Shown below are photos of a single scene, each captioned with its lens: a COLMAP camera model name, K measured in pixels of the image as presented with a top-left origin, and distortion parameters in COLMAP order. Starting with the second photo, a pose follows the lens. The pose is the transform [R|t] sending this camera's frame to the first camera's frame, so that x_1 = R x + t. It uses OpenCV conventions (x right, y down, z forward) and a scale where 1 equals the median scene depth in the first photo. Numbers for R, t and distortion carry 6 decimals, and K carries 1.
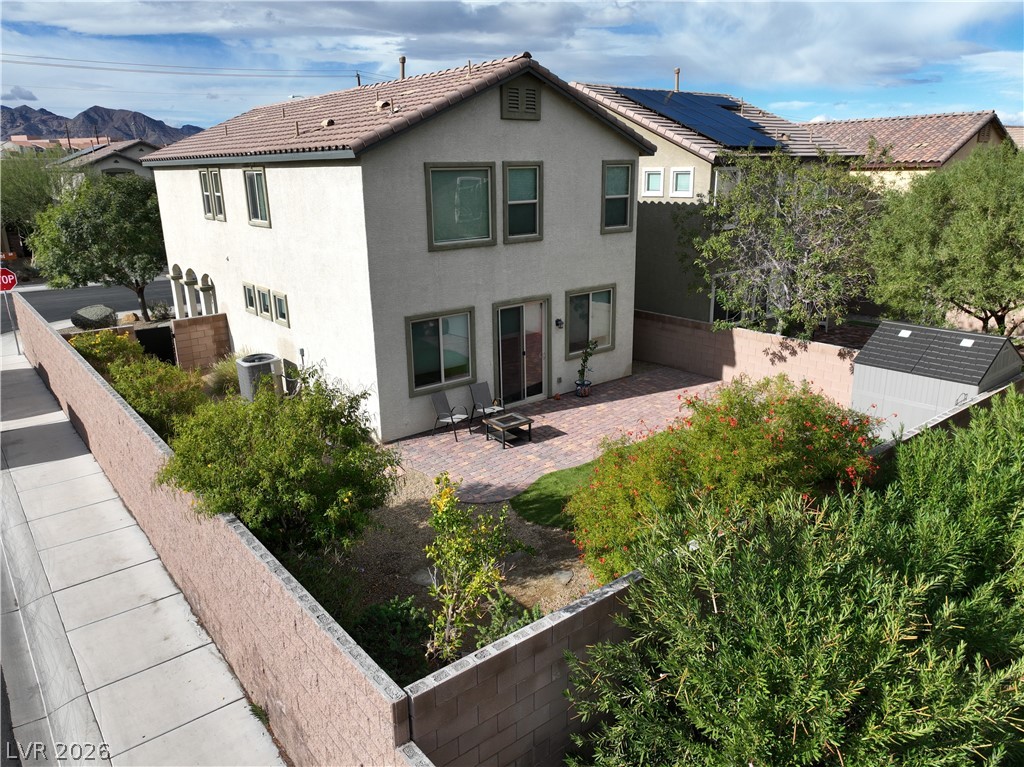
lens RADIAL K [[722.7, 0, 512.0], [0, 722.7, 383.5], [0, 0, 1]] dist [-0.004863, 0.020849]
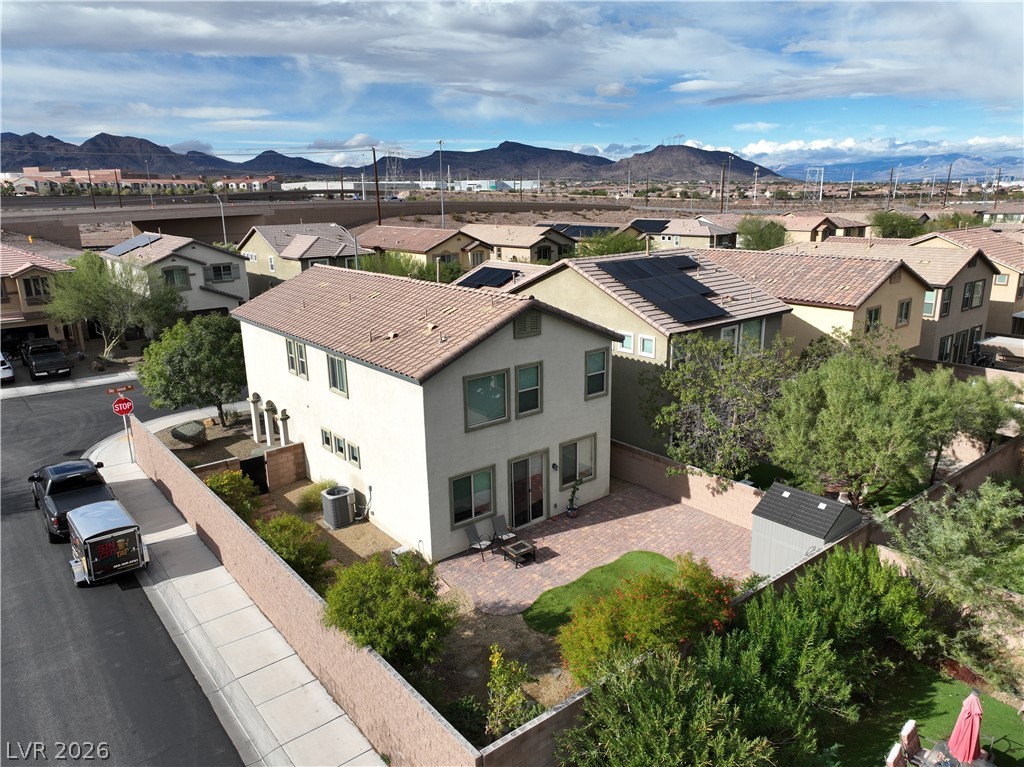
lens RADIAL K [[722.7, 0, 512.0], [0, 722.7, 383.5], [0, 0, 1]] dist [-0.004863, 0.020849]
pose [[0.999996, -0.002126, -0.001619, -0.016120], [0.002077, 0.999553, -0.029836, -0.222174], [0.001682, 0.029833, 0.999553, -0.433586]]
